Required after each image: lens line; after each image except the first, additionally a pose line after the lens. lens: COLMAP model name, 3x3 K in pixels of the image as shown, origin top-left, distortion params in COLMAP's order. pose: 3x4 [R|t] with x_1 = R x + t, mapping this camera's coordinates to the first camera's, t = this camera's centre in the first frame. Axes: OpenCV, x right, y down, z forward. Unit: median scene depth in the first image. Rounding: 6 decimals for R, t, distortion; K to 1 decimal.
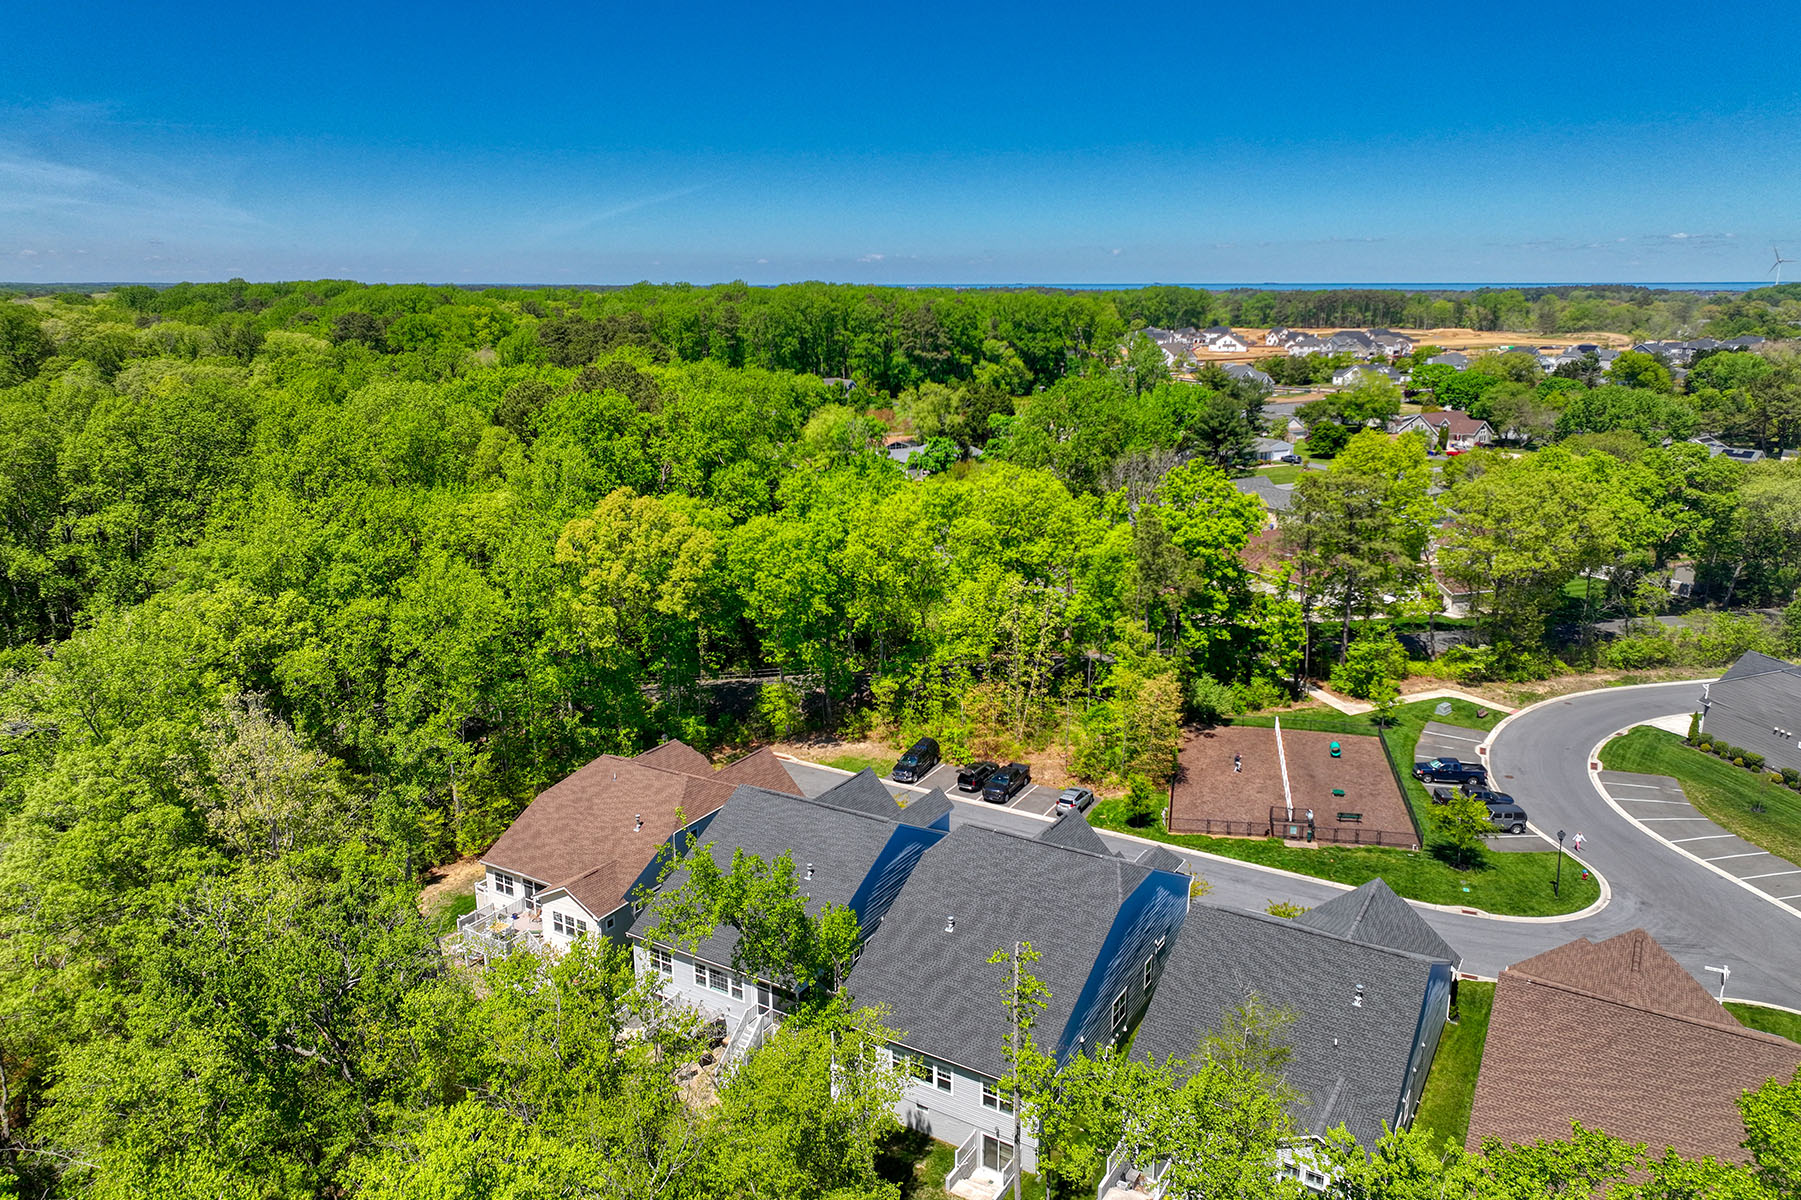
lens RADIAL K [[1254.4, 0, 913.6], [0, 1254.4, 597.5], [0, 0, 1]] dist [0.003613, 0.007832]
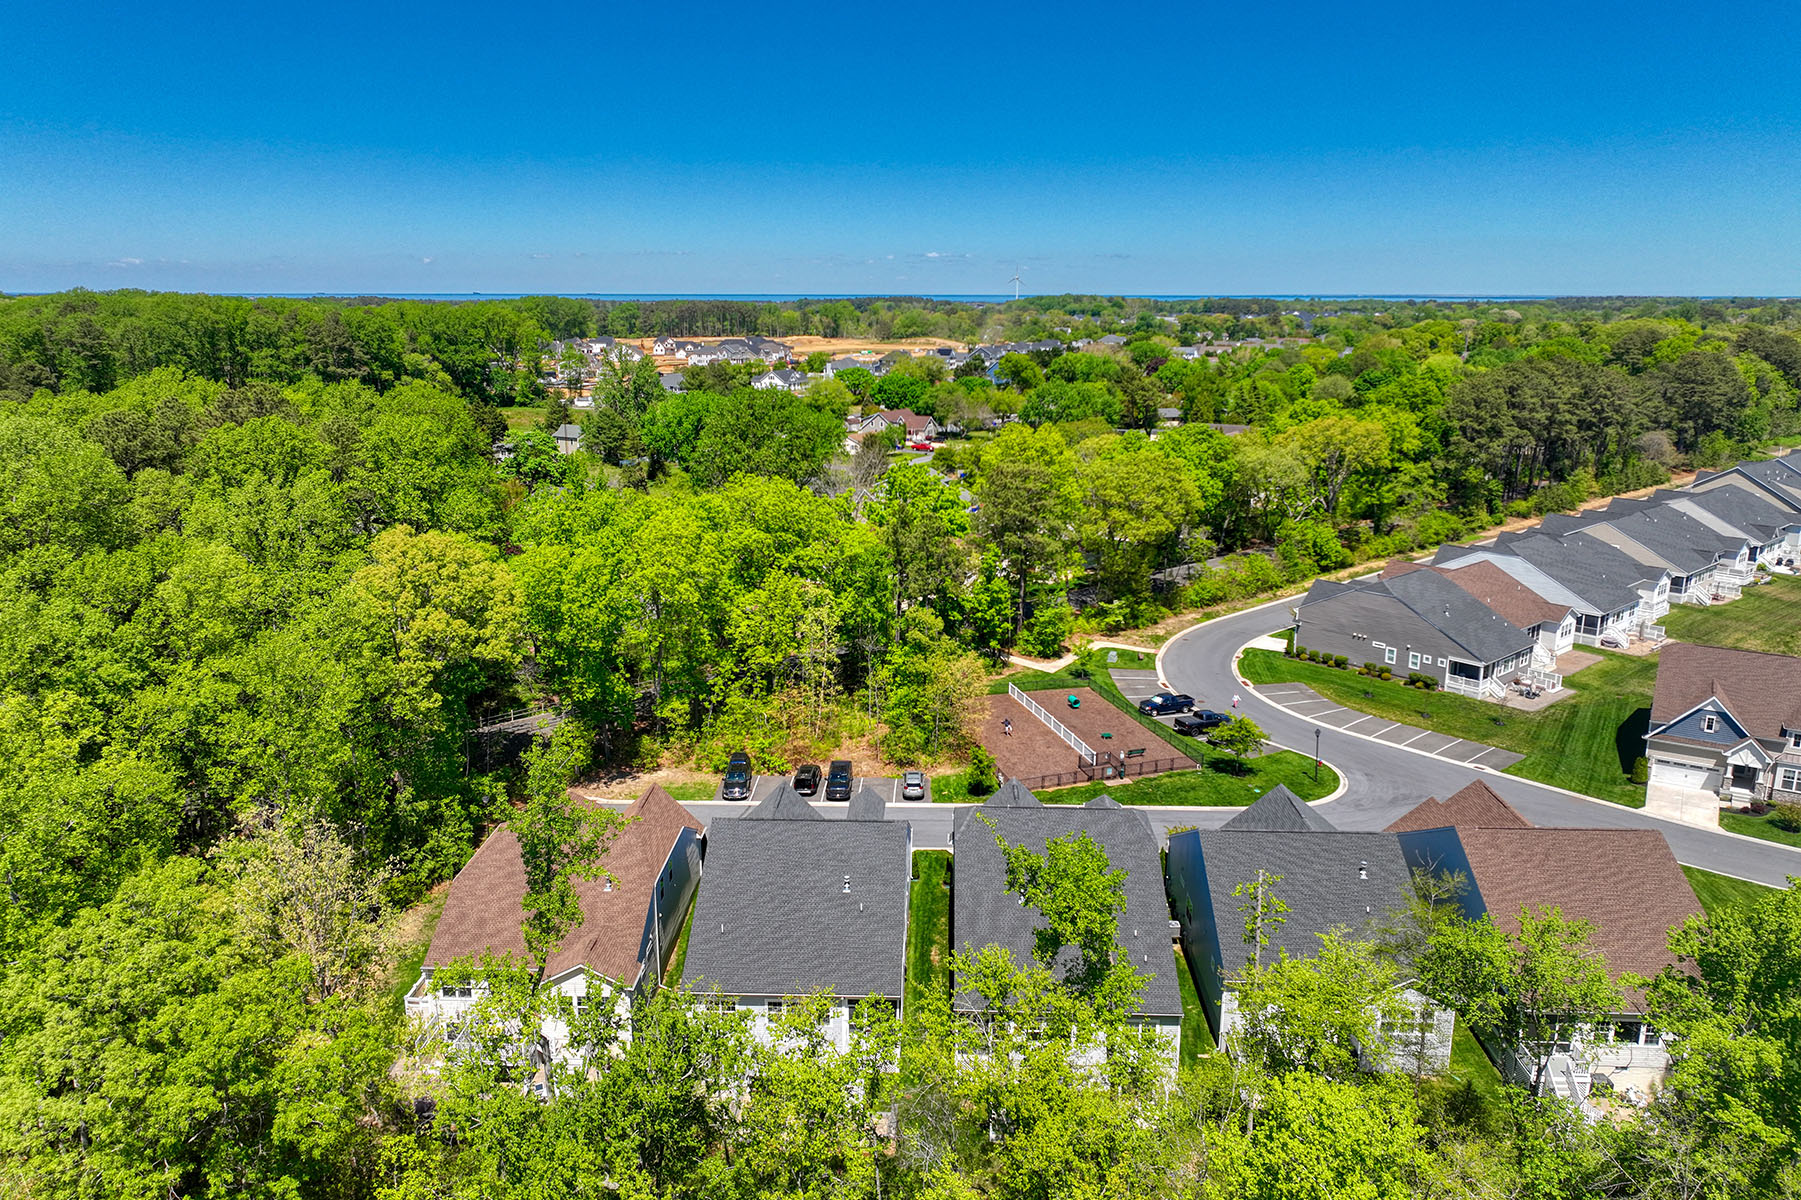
lens RADIAL K [[1254.4, 0, 902.1], [0, 1254.4, 588.1], [0, 0, 1]] dist [0.003613, 0.007832]
pose [[0.873916, -0.107875, 0.473956, -0.298470], [0.114902, 0.993275, 0.014211, -0.014436], [-0.472302, 0.042039, 0.880434, 0.055915]]
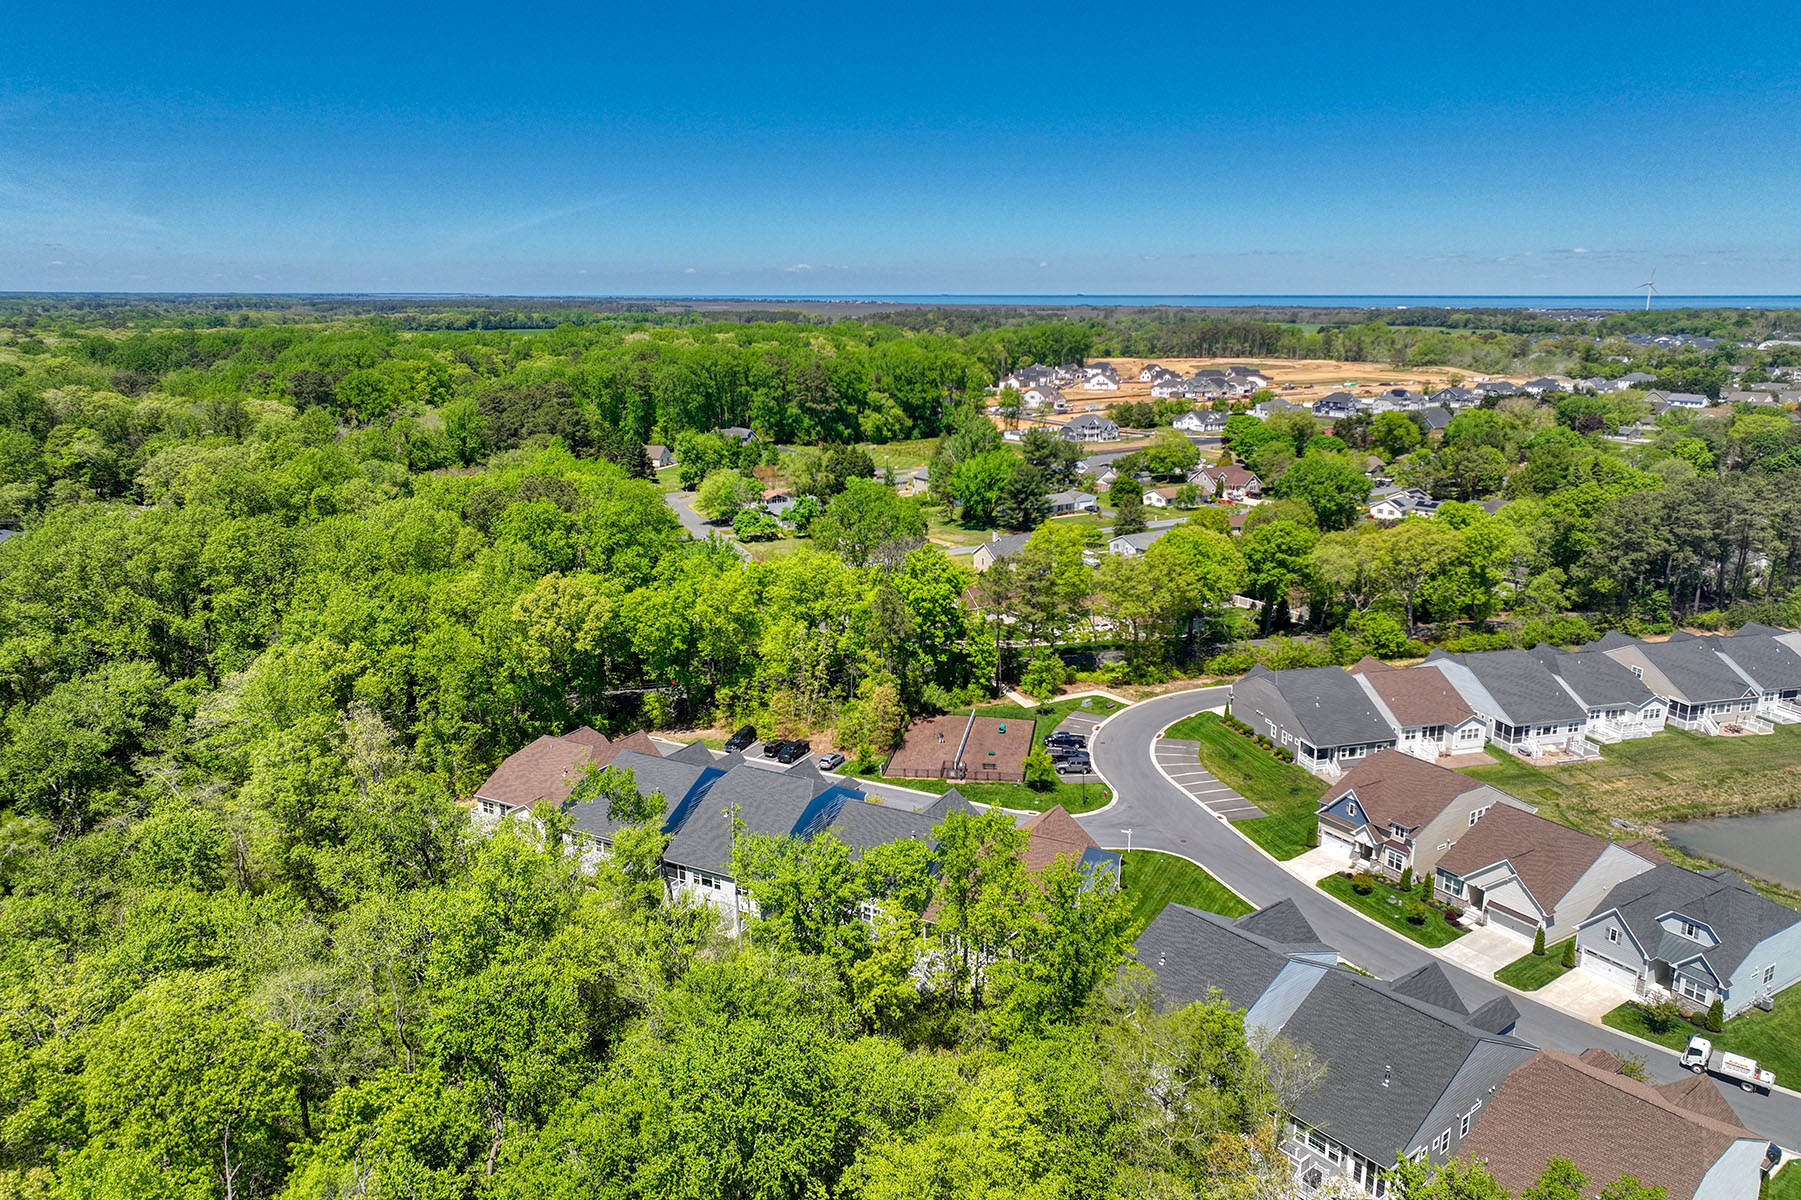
lens RADIAL K [[1254.4, 0, 914.1], [0, 1254.4, 603.6], [0, 0, 1]] dist [0.003613, 0.007832]
pose [[0.998420, -0.010541, 0.055202, 0.121649], [0.010662, 0.999941, -0.001915, -0.033959], [-0.055178, 0.002501, 0.998473, -0.545697]]
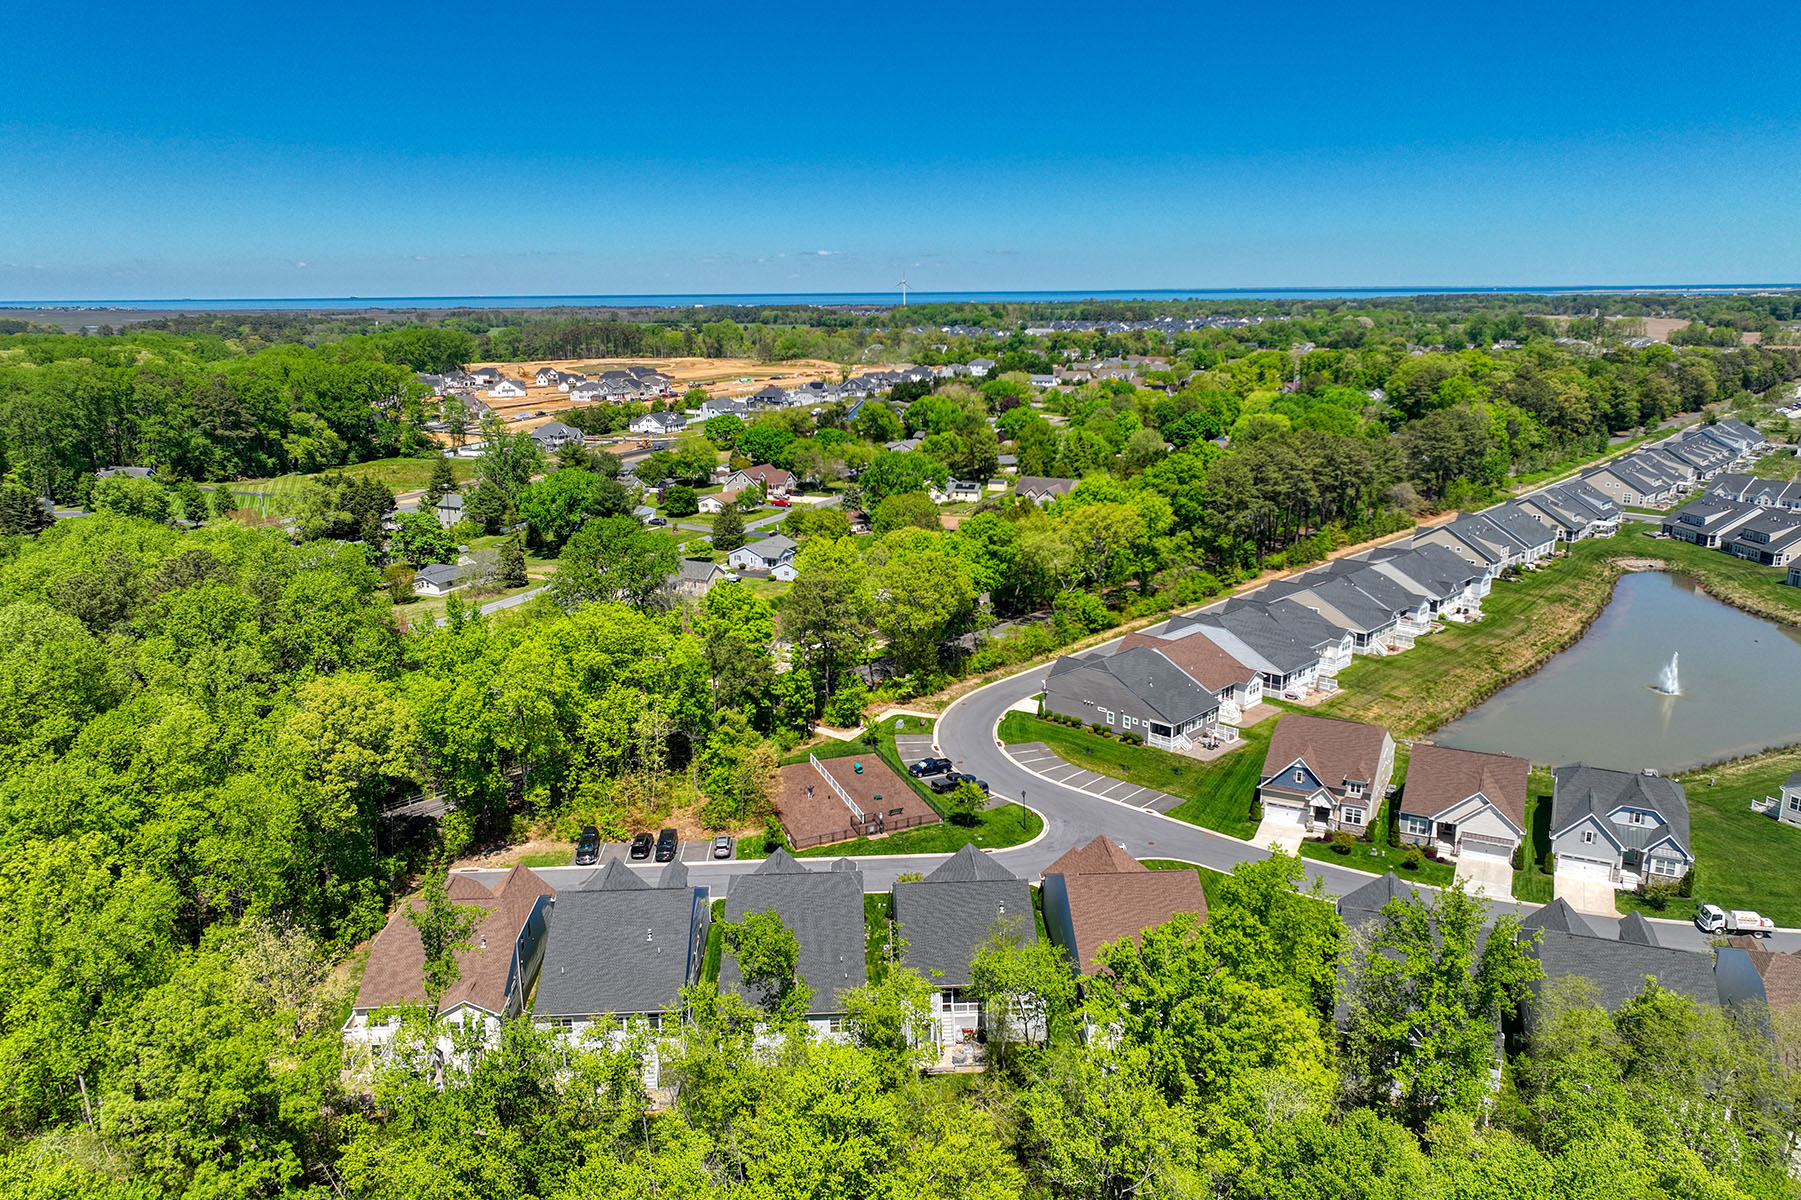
lens RADIAL K [[1254.4, 0, 900.6], [0, 1254.4, 593.0], [0, 0, 1]] dist [0.003613, 0.007832]
pose [[0.831098, -0.136824, 0.539031, -0.348022], [0.143150, 0.989234, 0.030386, -0.107480], [-0.537386, 0.051909, 0.841738, -0.246513]]
